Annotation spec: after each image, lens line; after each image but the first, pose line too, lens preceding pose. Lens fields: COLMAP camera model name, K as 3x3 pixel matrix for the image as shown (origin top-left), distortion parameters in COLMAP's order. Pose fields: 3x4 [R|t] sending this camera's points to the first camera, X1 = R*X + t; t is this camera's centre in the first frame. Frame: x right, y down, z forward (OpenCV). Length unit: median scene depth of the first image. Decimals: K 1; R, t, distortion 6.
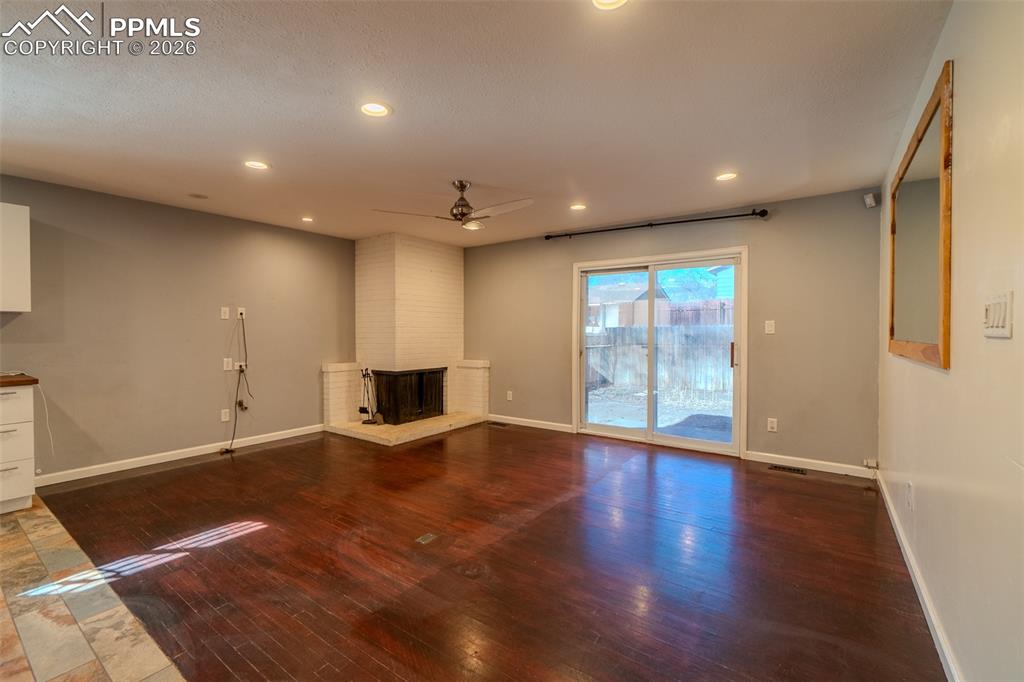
lens RADIAL K [[436.6, 0, 507.8], [0, 436.6, 332.8], [0, 0, 1]] dist [-0.003350, -0.000514]
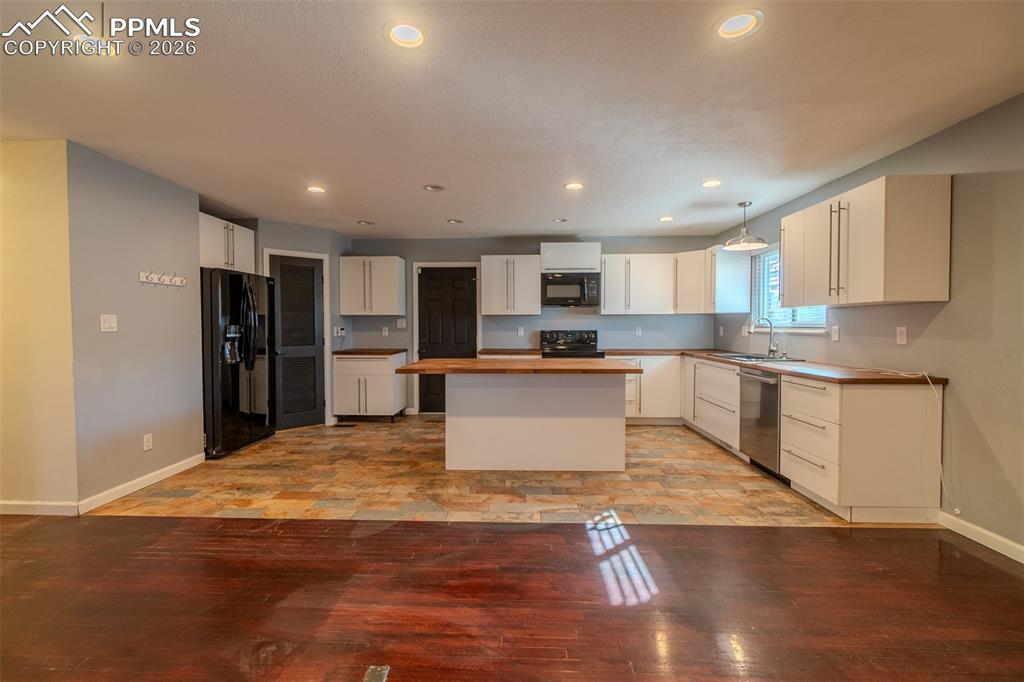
lens RADIAL K [[445.2, 0, 502.7], [0, 445.2, 335.5], [0, 0, 1]] dist [-0.000329, 0.000297]
pose [[-0.834669, 0.013246, -0.550593, -0.006108], [0.000846, 0.999740, 0.022769, -0.003189], [0.550751, 0.018539, -0.834463, 1.521570]]
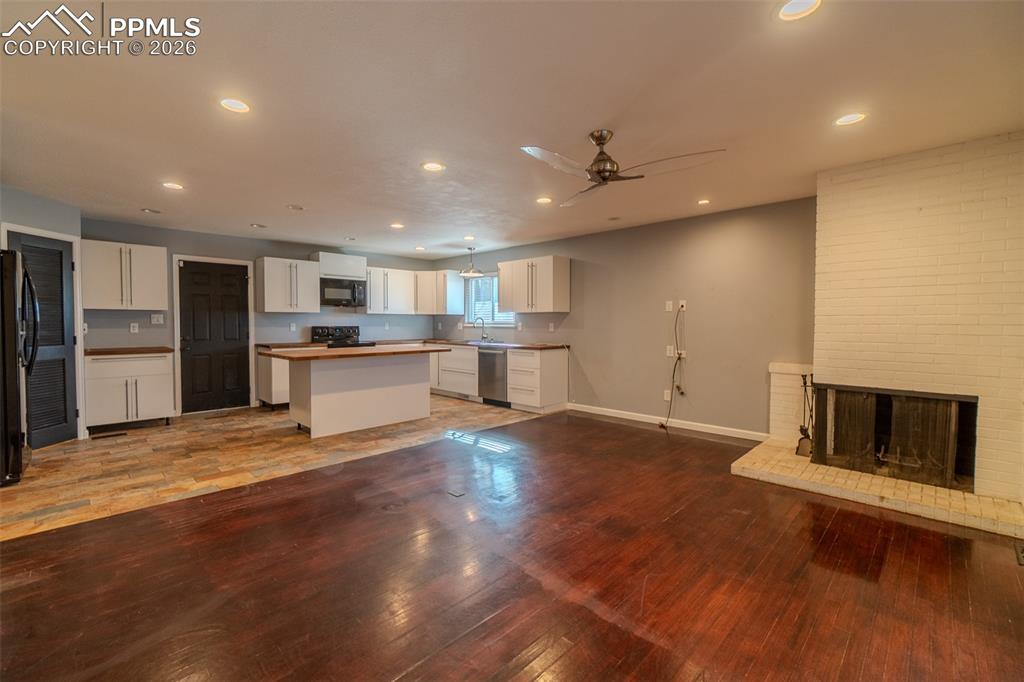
lens RADIAL K [[445.2, 0, 502.7], [0, 445.2, 335.5], [0, 0, 1]] dist [-0.000329, 0.000297]
pose [[-0.161693, 0.028469, -0.986430, 0.957675], [-0.002497, 0.999569, 0.029257, -0.002484], [0.986838, 0.007194, -0.161552, 1.271032]]
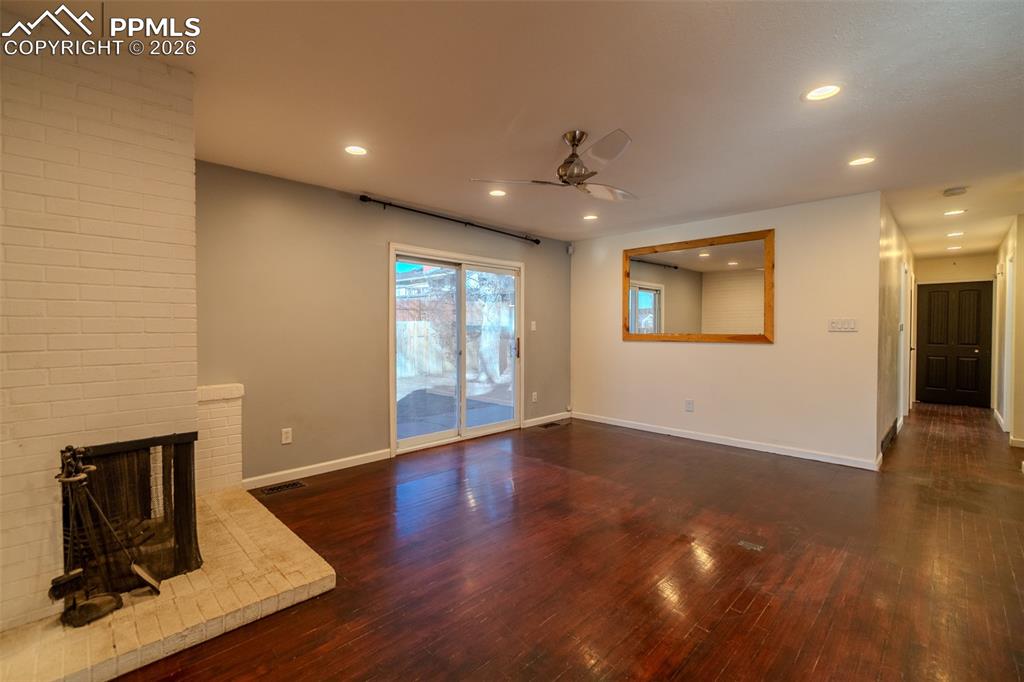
lens RADIAL K [[438.2, 0, 501.5], [0, 438.2, 335.7], [0, 0, 1]] dist [-0.000801, 0.000944]
pose [[0.177457, -0.015619, 0.984005, -1.175146], [0.001766, 0.999877, 0.015553, -0.006379], [-0.984127, -0.001022, 0.177463, 1.313217]]
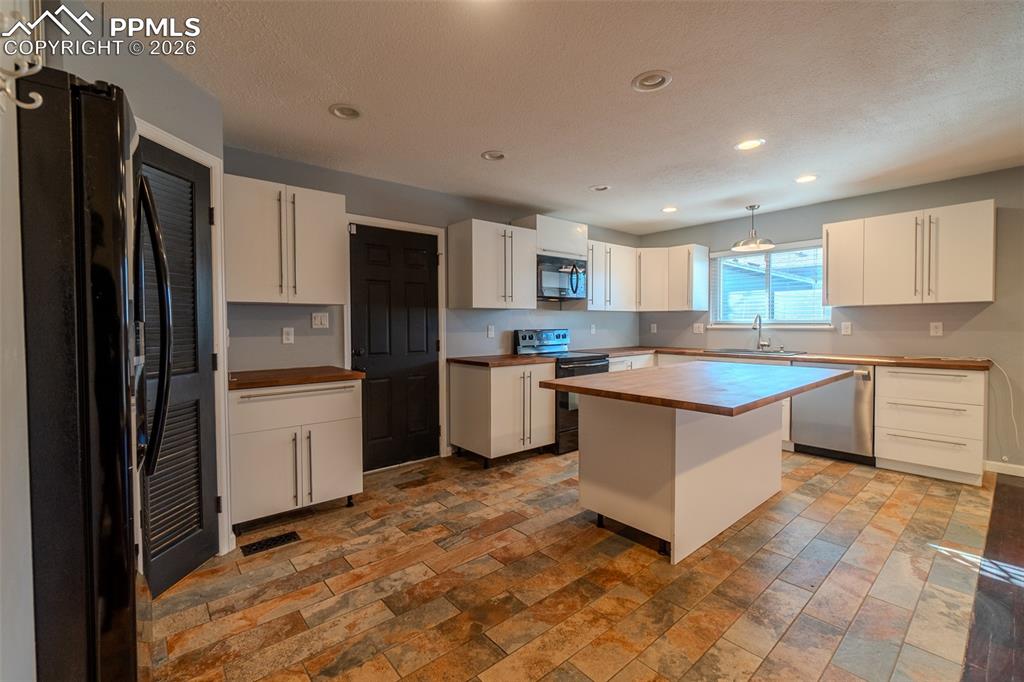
lens RADIAL K [[438.2, 0, 501.5], [0, 438.2, 335.7], [0, 0, 1]] dist [-0.000801, 0.000944]
pose [[-0.246690, 0.026852, -0.968722, 0.238951], [0.005810, 0.999639, 0.026230, -0.000249], [0.969077, 0.000842, -0.246757, 0.147392]]
